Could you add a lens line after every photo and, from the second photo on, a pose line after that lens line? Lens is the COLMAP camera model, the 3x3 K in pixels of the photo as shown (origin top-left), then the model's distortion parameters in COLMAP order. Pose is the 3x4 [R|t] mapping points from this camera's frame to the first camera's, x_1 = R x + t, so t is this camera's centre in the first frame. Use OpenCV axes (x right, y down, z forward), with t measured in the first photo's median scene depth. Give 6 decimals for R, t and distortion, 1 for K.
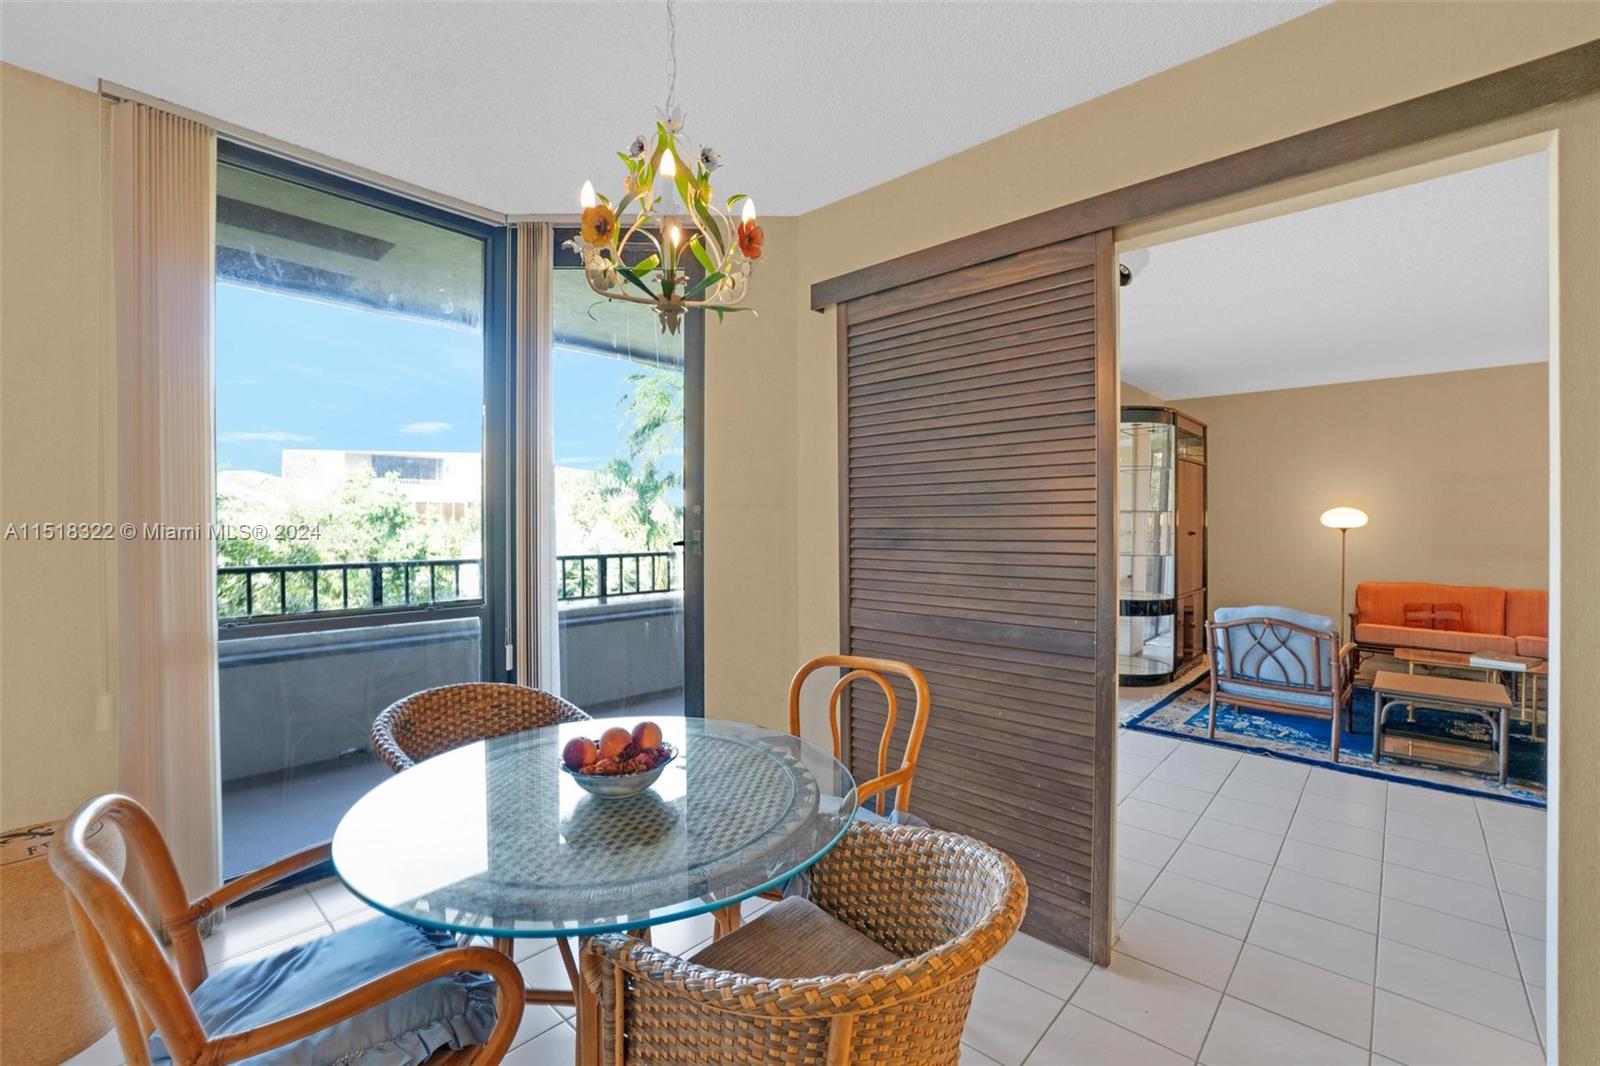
lens RADIAL K [[691.6, 0, 788.5], [0, 691.6, 527.2], [0, 0, 1]] dist [-0.033317, 0.004767]
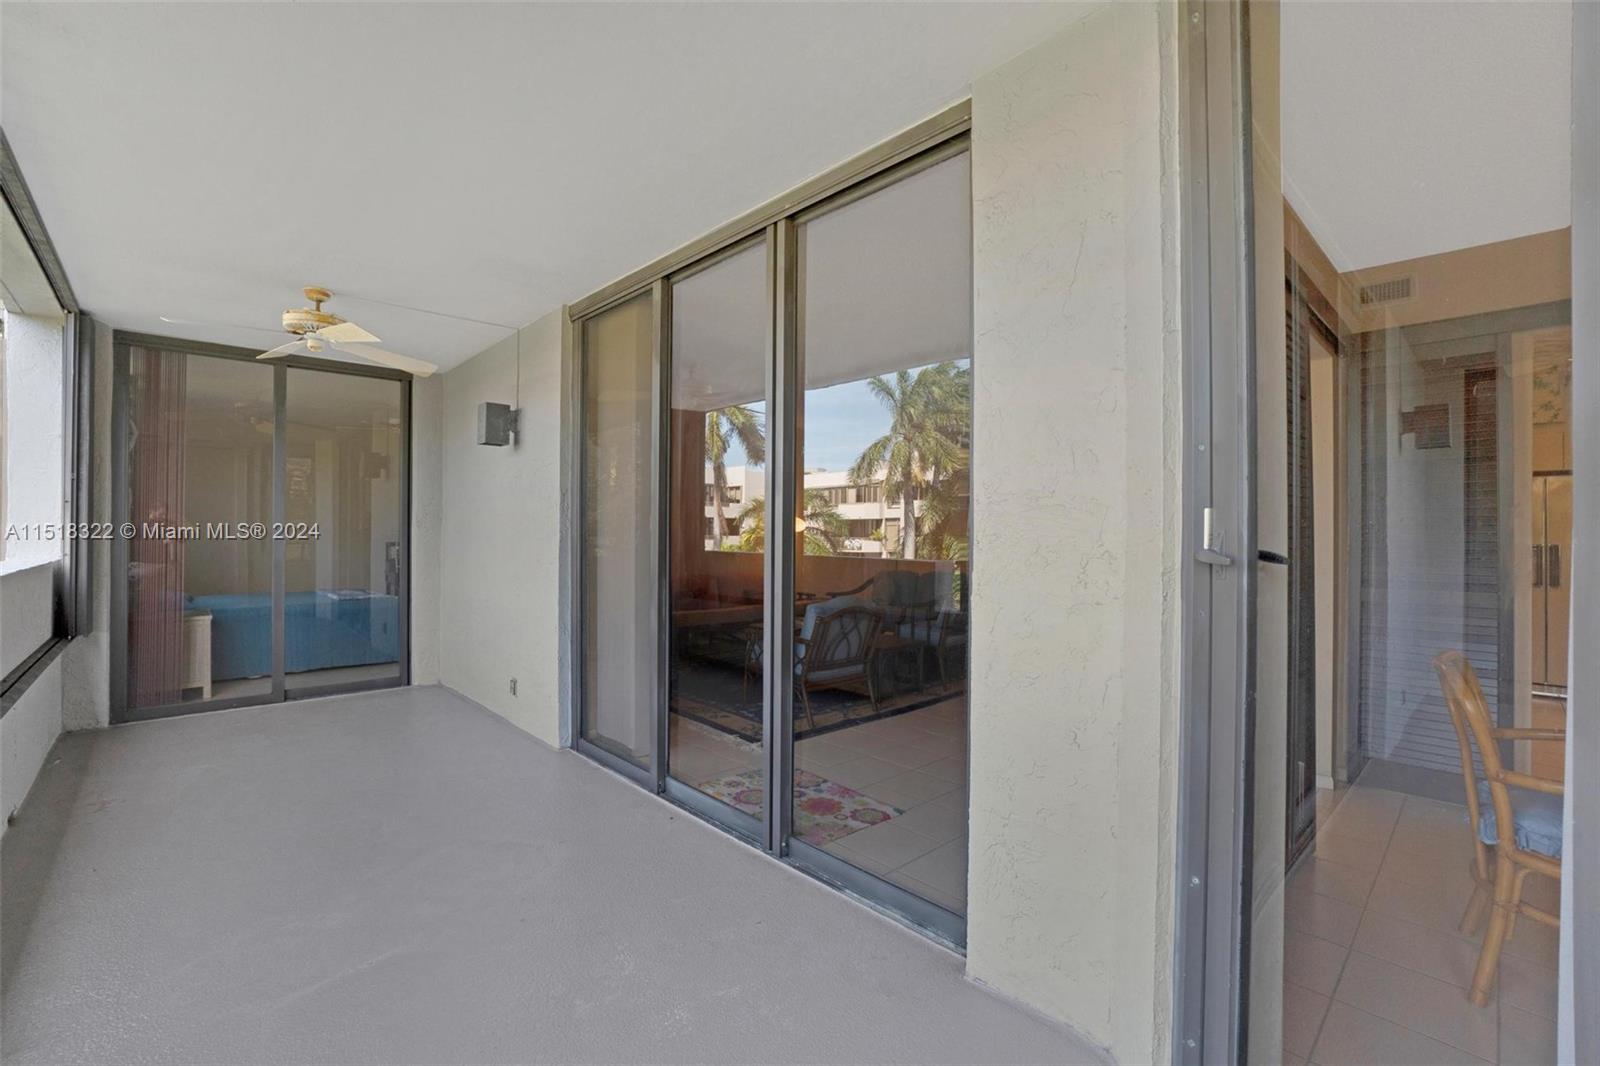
lens RADIAL K [[676.6, 0, 791.7], [0, 676.6, 531.7], [0, 0, 1]] dist [-0.031602, 0.003939]
pose [[0.087125, -0.000848, 0.996197, -0.465219], [0.007659, 0.999971, 0.000182, 0.002107], [-0.996168, 0.007614, 0.087129, 0.984443]]
